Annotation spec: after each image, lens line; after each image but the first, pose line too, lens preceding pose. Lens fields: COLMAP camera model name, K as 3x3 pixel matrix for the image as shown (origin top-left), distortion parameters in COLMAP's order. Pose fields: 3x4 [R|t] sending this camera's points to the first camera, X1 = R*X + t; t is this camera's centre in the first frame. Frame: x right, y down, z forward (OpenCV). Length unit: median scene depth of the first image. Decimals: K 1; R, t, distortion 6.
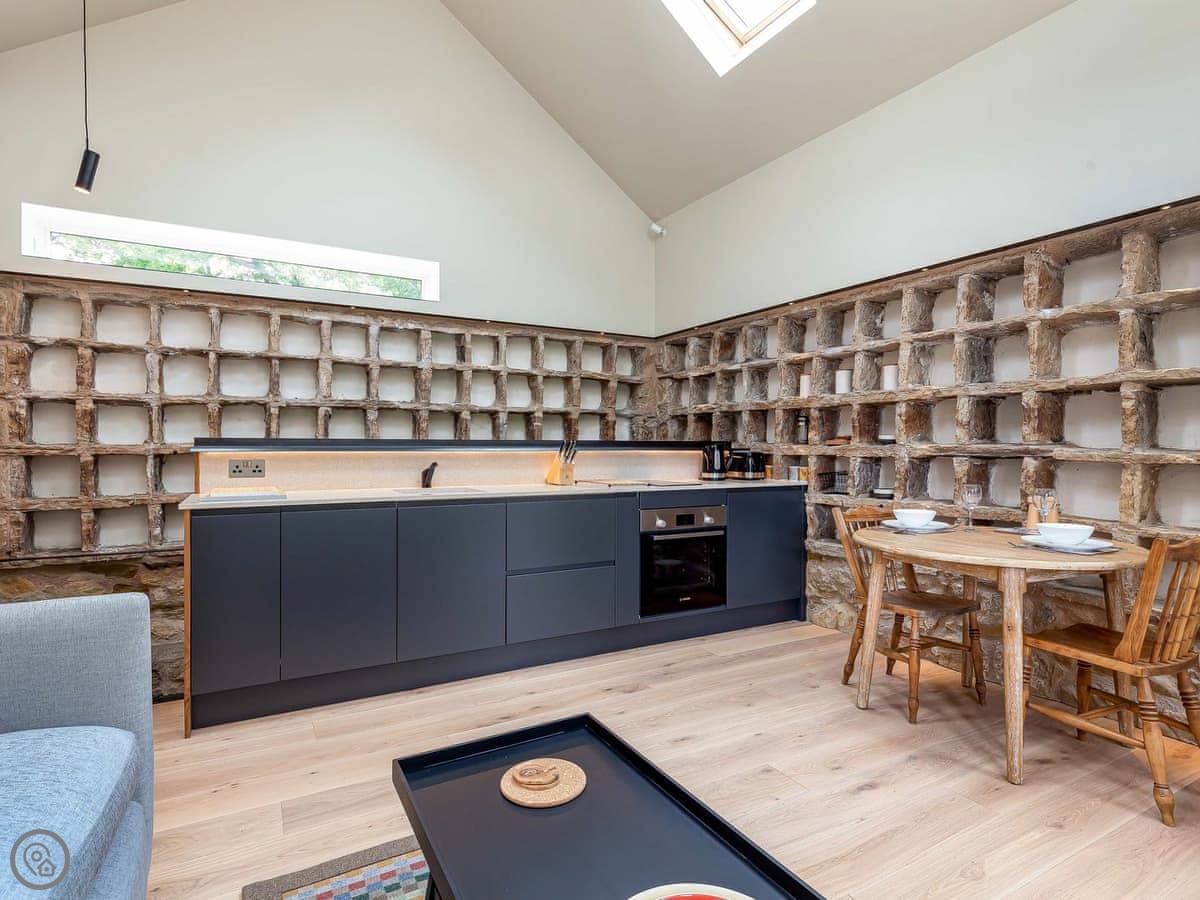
lens RADIAL K [[610.1, 0, 600.0], [0, 610.1, 450.0], [0, 0, 1]] dist [0.001761, 0.000418]
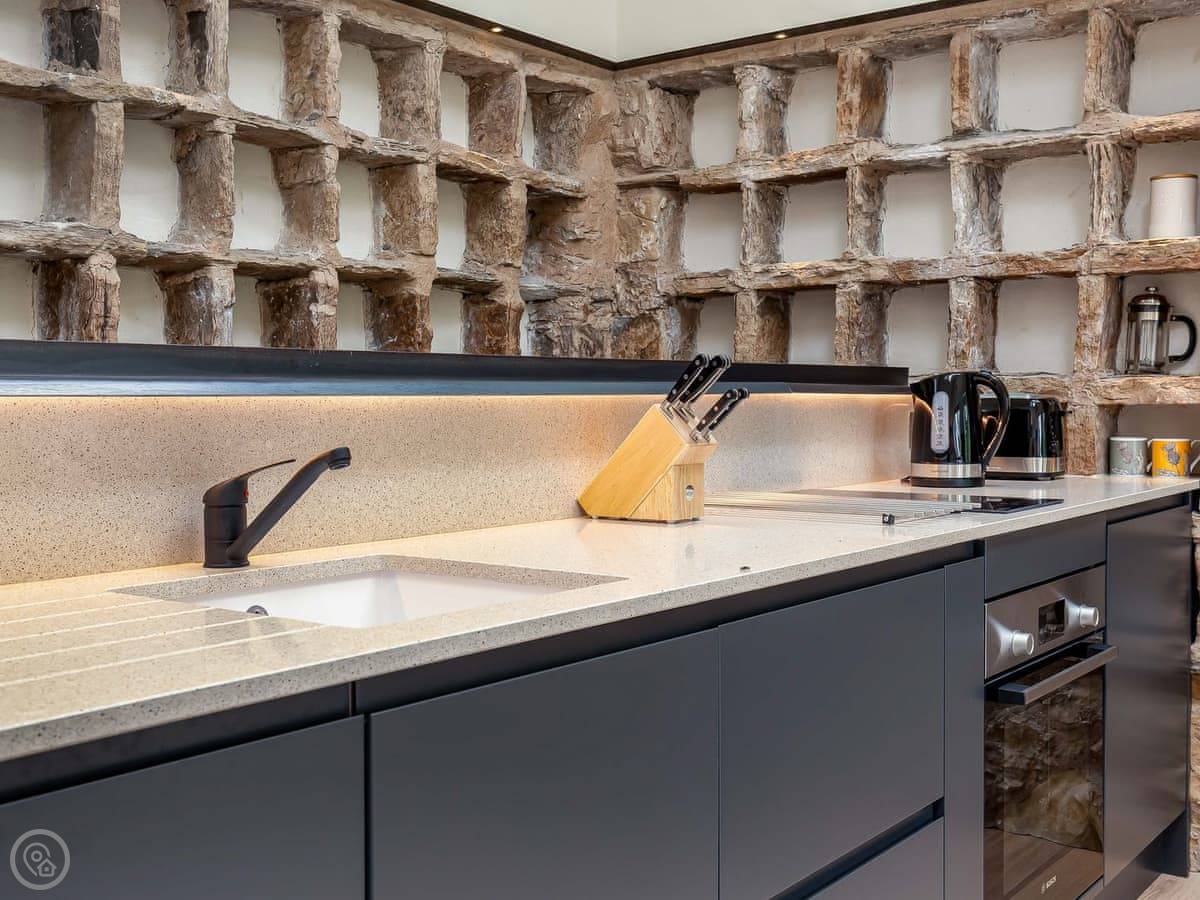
lens RADIAL K [[1346.1, 0, 600.1], [0, 1346.1, 432.9], [0, 0, 1]] dist [0.016050, -0.008243]
pose [[0.924679, -0.017557, 0.380343, -0.277967], [0.008722, 0.999651, 0.024940, 0.002416], [-0.380648, -0.019744, 0.924509, 0.416303]]
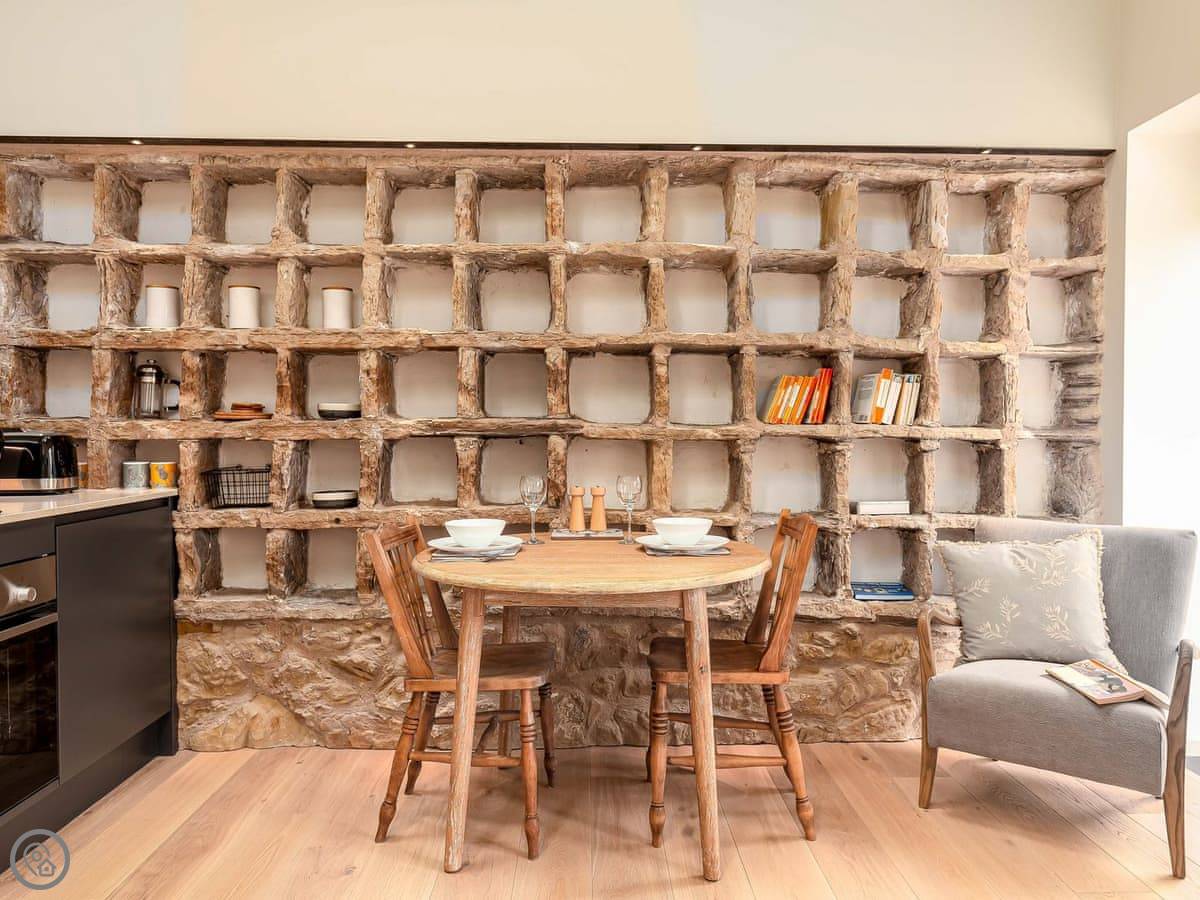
lens RADIAL K [[856.9, 0, 604.8], [0, 856.9, 445.0], [0, 0, 1]] dist [0.008655, -0.002240]
pose [[0.473567, -0.022608, 0.880468, -0.141378], [0.010493, 0.999744, 0.020027, 0.002413], [-0.880695, -0.000245, 0.473683, 0.322421]]
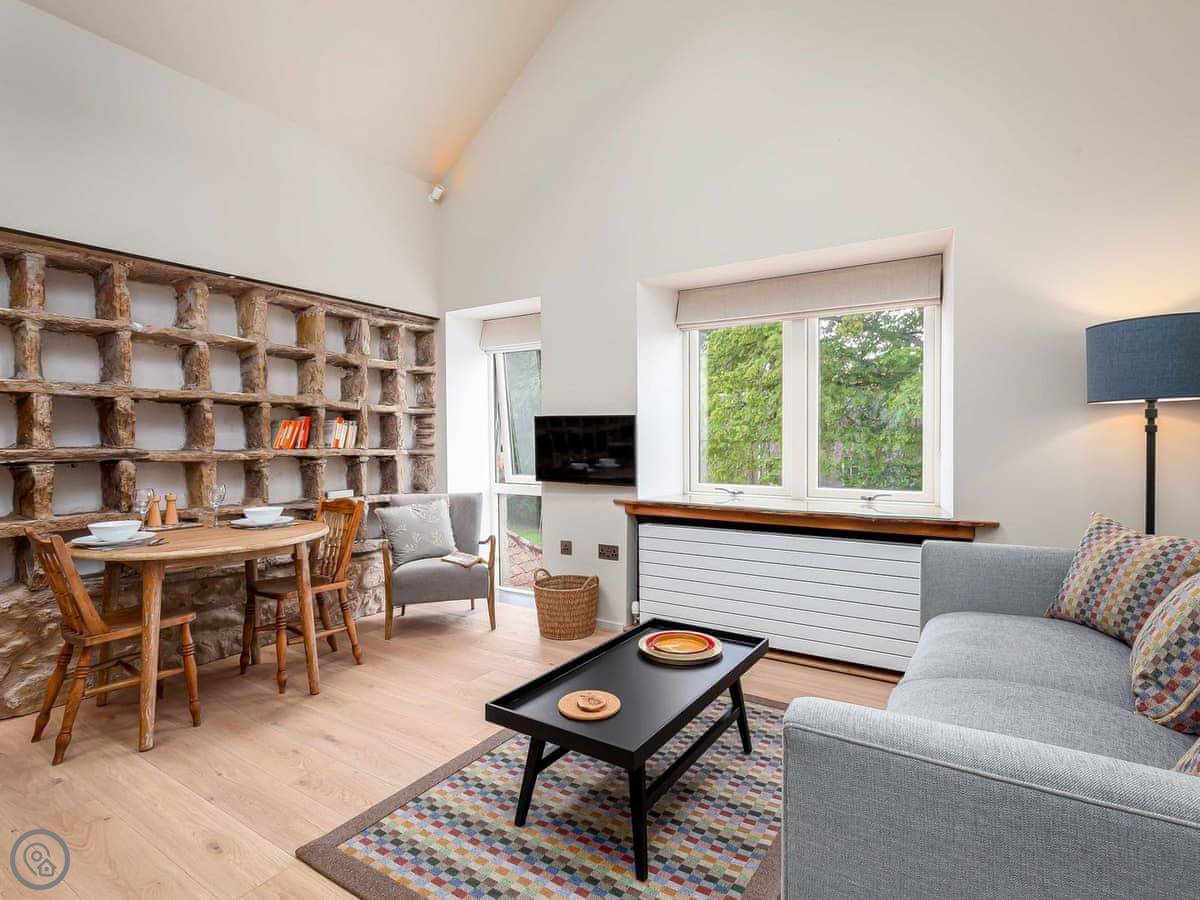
lens RADIAL K [[628.3, 0, 613.9], [0, 628.3, 447.6], [0, 0, 1]] dist [0.002439, -0.000242]
pose [[-0.462836, -0.017703, 0.886267, -0.458800], [0.009363, 0.999647, 0.024858, -0.020684], [-0.886395, 0.019804, -0.462507, 0.545130]]
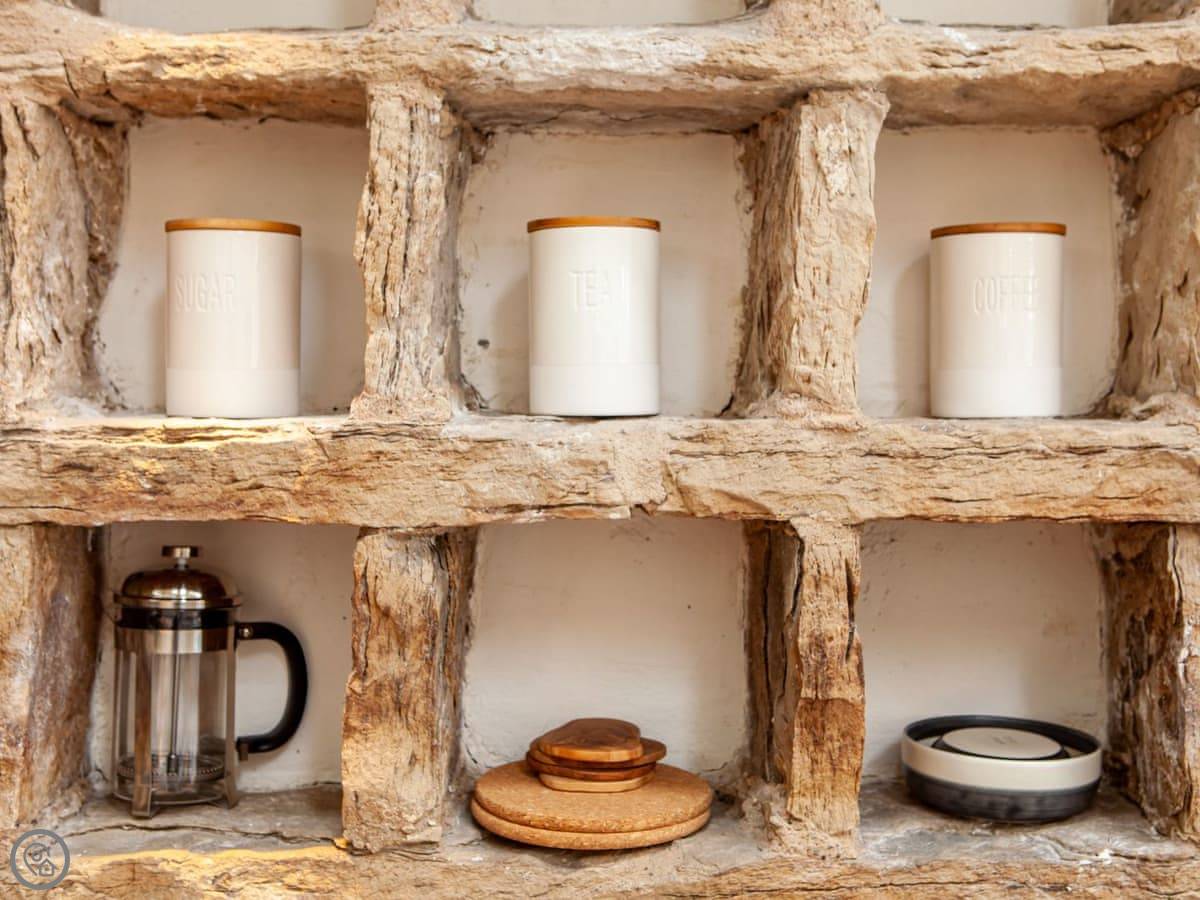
lens RADIAL K [[1663.8, 0, 675.6], [0, 1663.8, 518.7], [0, 0, 1]] dist [-0.011019, -0.041689]
pose [[0.501547, -0.058256, 0.863167, 0.108666], [0.009681, 0.998046, 0.061734, -0.089738], [-0.865076, -0.022606, 0.501131, 0.796291]]
